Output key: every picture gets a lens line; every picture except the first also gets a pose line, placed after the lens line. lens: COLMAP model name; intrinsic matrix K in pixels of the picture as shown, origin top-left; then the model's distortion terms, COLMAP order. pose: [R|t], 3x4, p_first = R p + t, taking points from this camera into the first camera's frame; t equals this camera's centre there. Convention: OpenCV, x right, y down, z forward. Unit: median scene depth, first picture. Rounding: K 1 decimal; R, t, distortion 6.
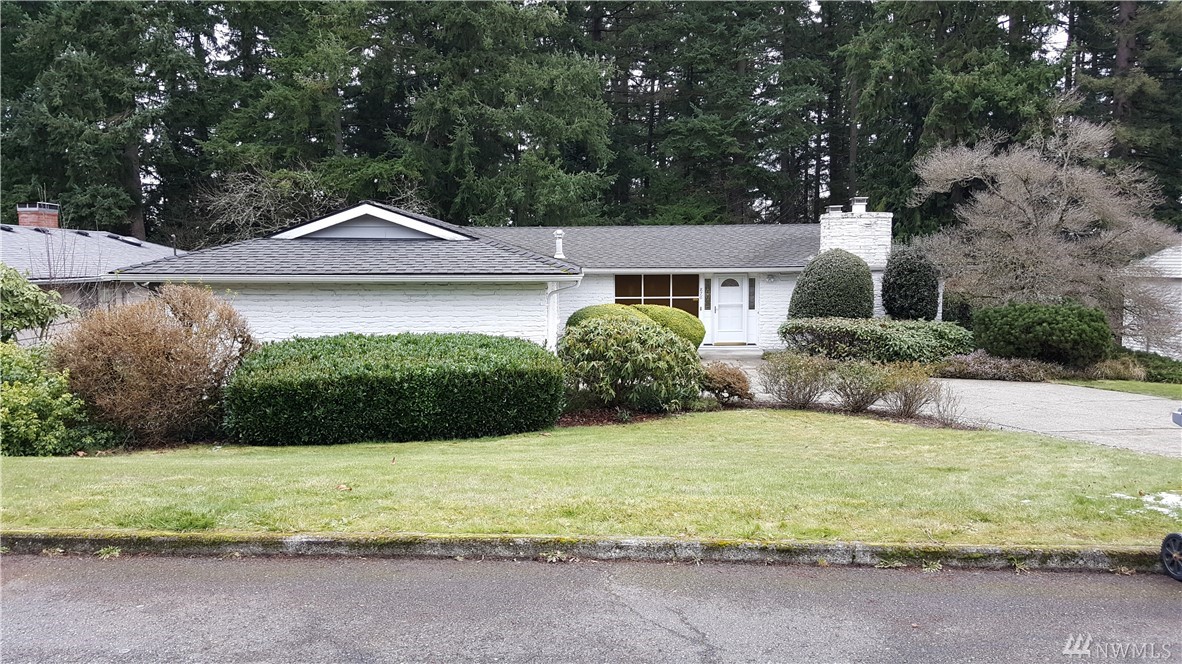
lens RADIAL K [[860.1, 0, 580.3], [0, 860.1, 330.9], [0, 0, 1]] dist [0.039560, -0.030629]
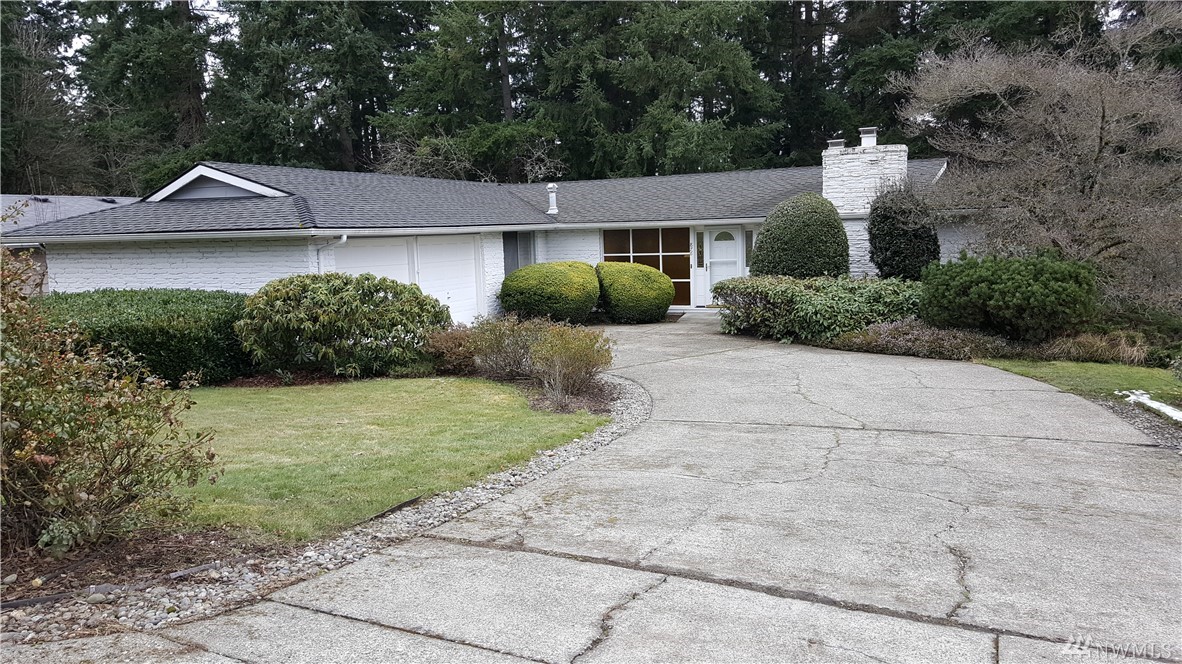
lens RADIAL K [[860.1, 0, 592.6], [0, 860.1, 339.8], [0, 0, 1]] dist [0.039560, -0.030629]
pose [[0.919844, 0.029782, -0.391153, 0.401686], [-0.007993, 0.998330, 0.057215, 0.000029], [0.392204, -0.049502, 0.918545, 0.139507]]
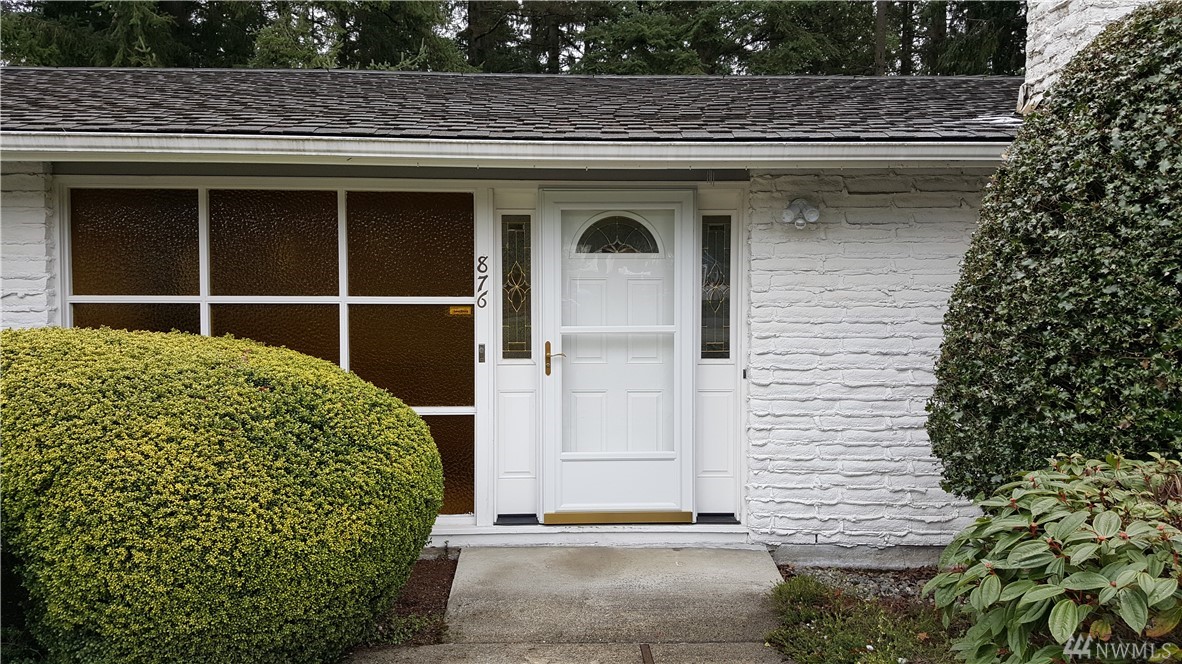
lens RADIAL K [[860.1, 0, 598.6], [0, 860.1, 332.2], [0, 0, 1]] dist [0.039560, -0.030629]
pose [[0.997768, 0.007693, 0.066329, 0.156753], [-0.005567, 0.999467, -0.032173, -0.024562], [-0.066541, 0.031732, 0.997279, 0.794346]]
